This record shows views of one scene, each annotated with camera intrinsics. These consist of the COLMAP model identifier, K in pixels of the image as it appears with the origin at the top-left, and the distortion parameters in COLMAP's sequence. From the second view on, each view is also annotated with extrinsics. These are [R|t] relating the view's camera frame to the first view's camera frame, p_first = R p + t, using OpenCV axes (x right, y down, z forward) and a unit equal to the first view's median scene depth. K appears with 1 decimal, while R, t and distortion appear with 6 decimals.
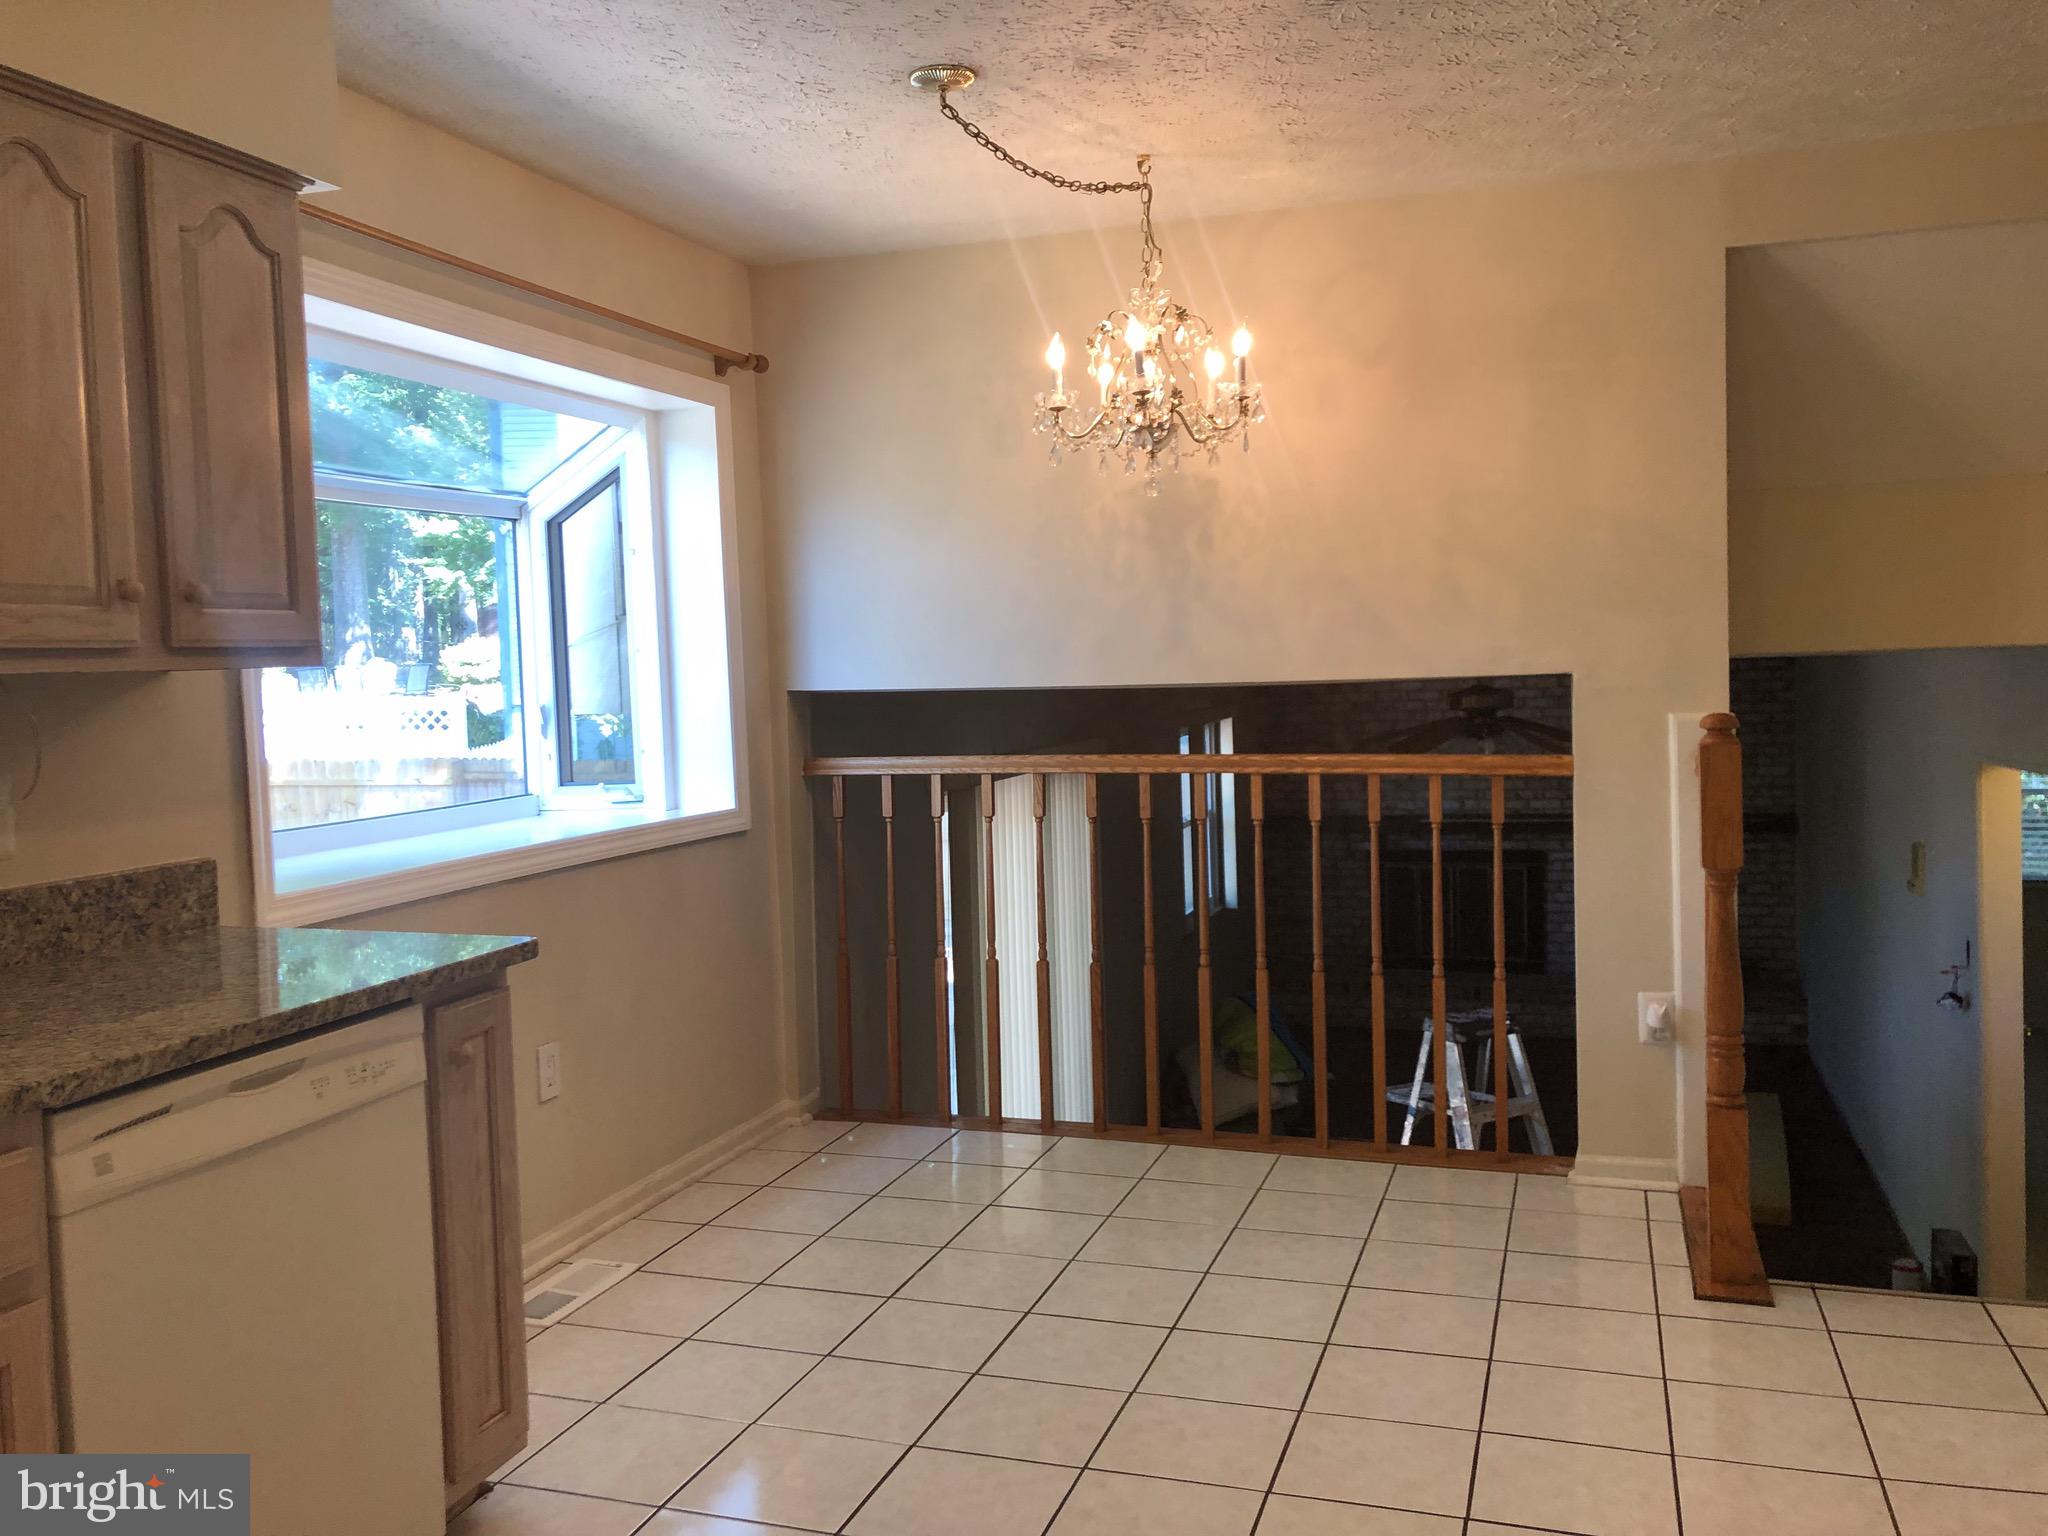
lens RADIAL K [[1657.9, 0, 1038.2], [0, 1657.9, 766.7], [0, 0, 1]] dist [0.102253, -0.194526]
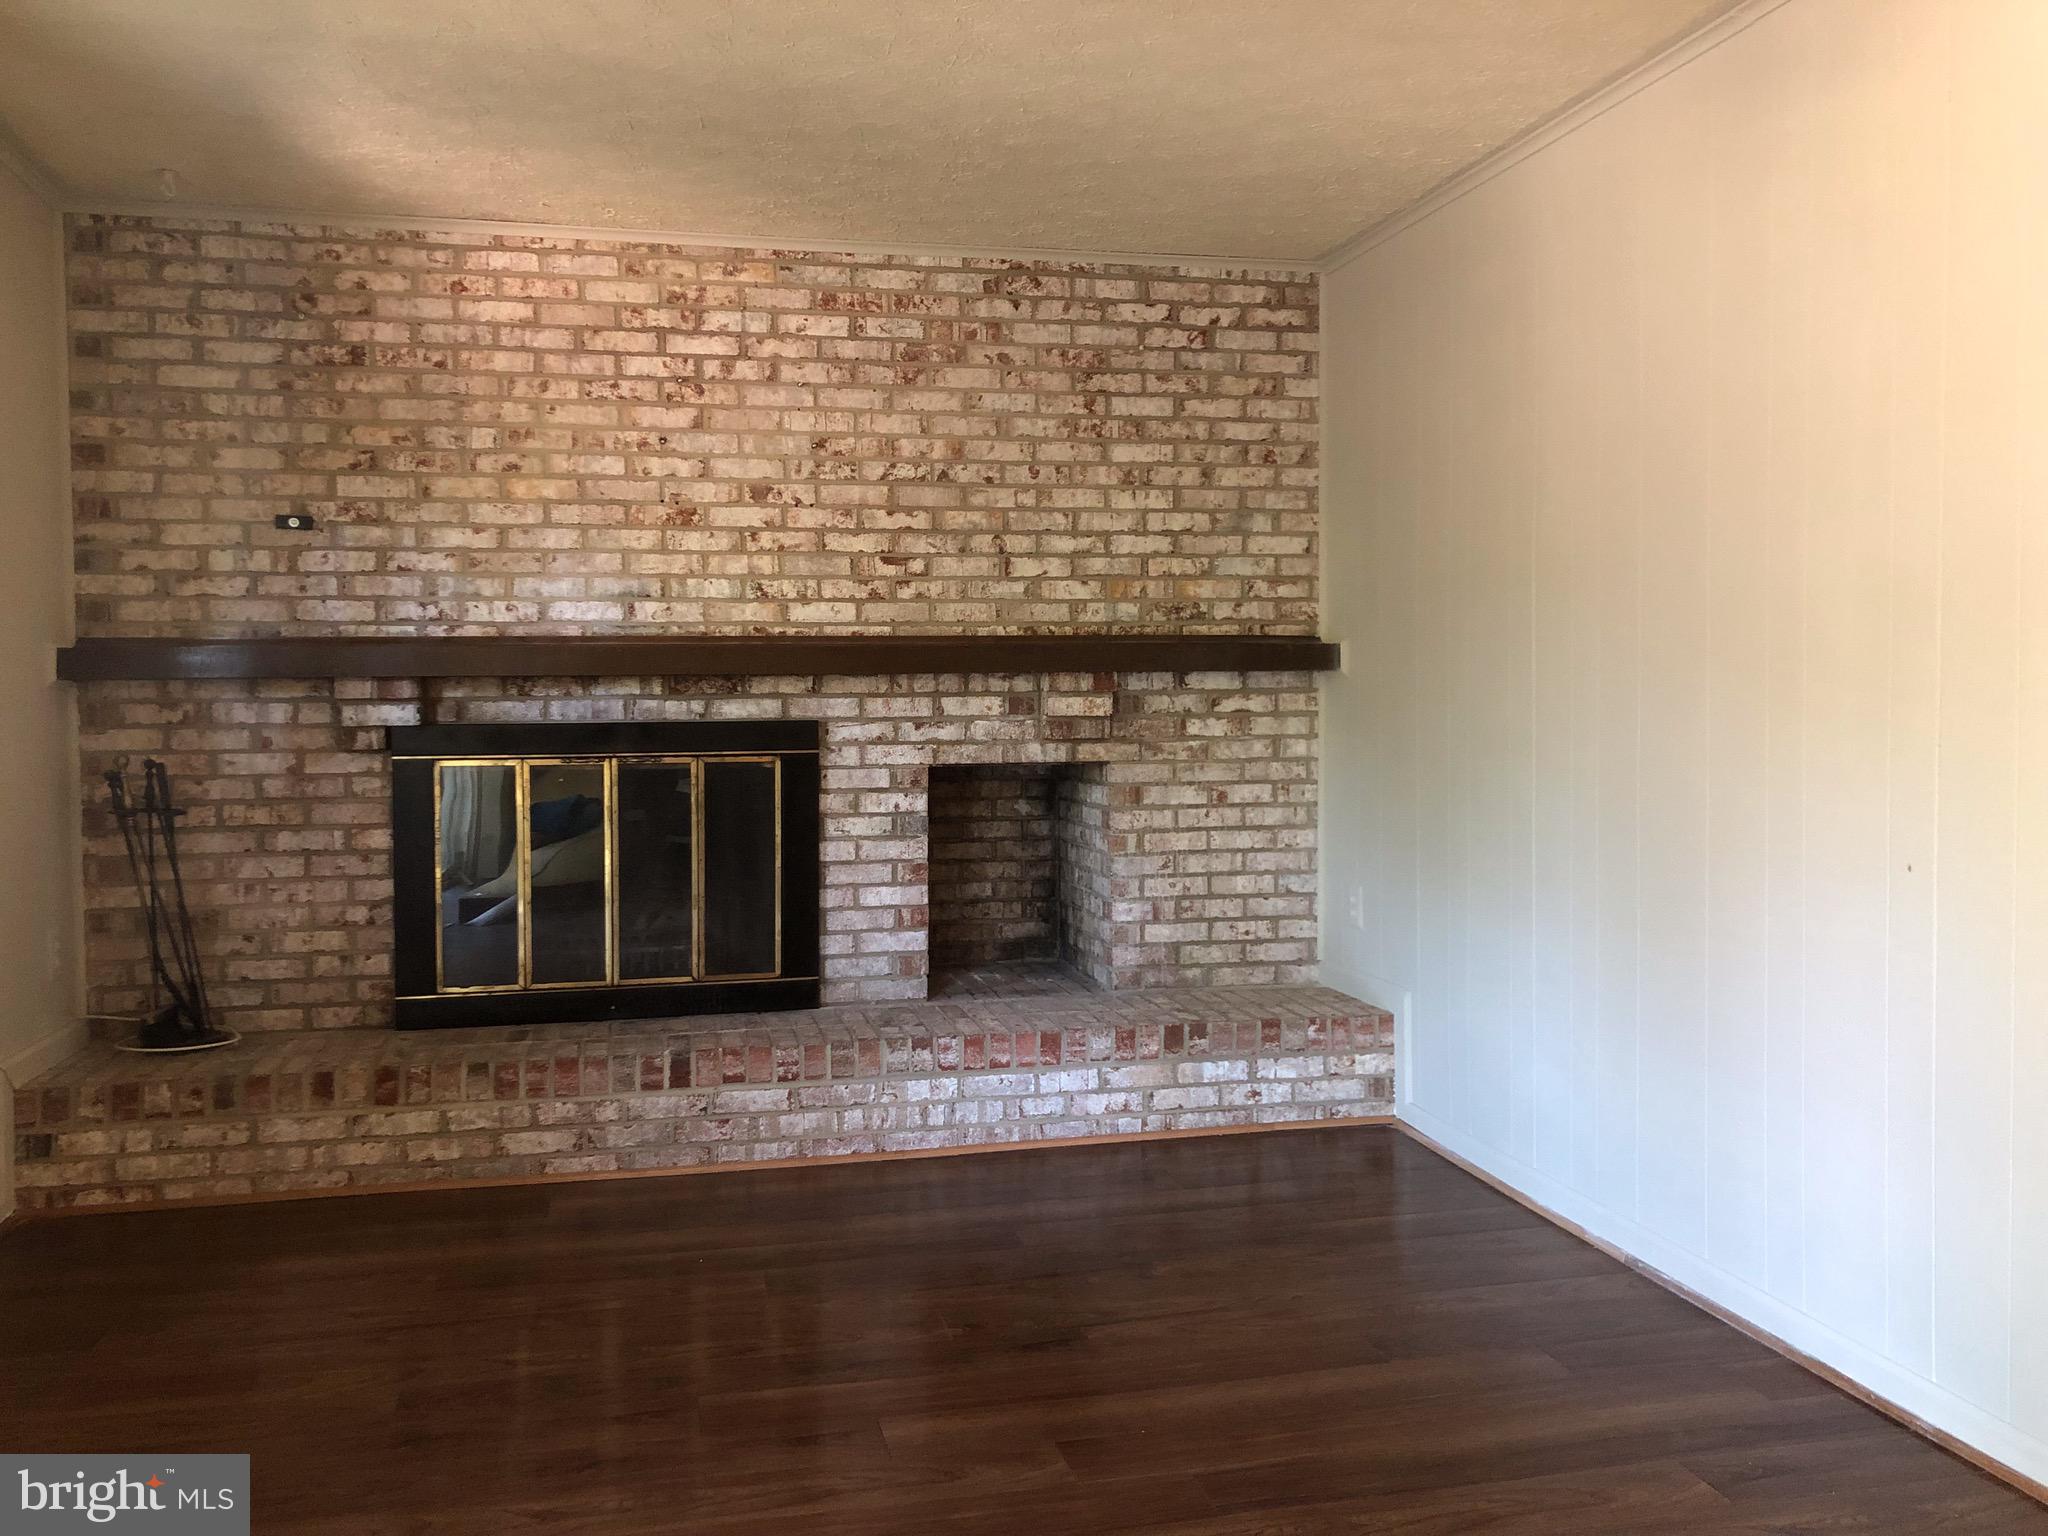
lens RADIAL K [[1657.9, 0, 1038.2], [0, 1657.9, 766.7], [0, 0, 1]] dist [0.102253, -0.194526]
pose [[0.849562, 0.009930, 0.527395, 0.129628], [0.008708, 0.999423, -0.032844, 0.080346], [-0.527416, 0.032496, 0.848985, 0.632633]]
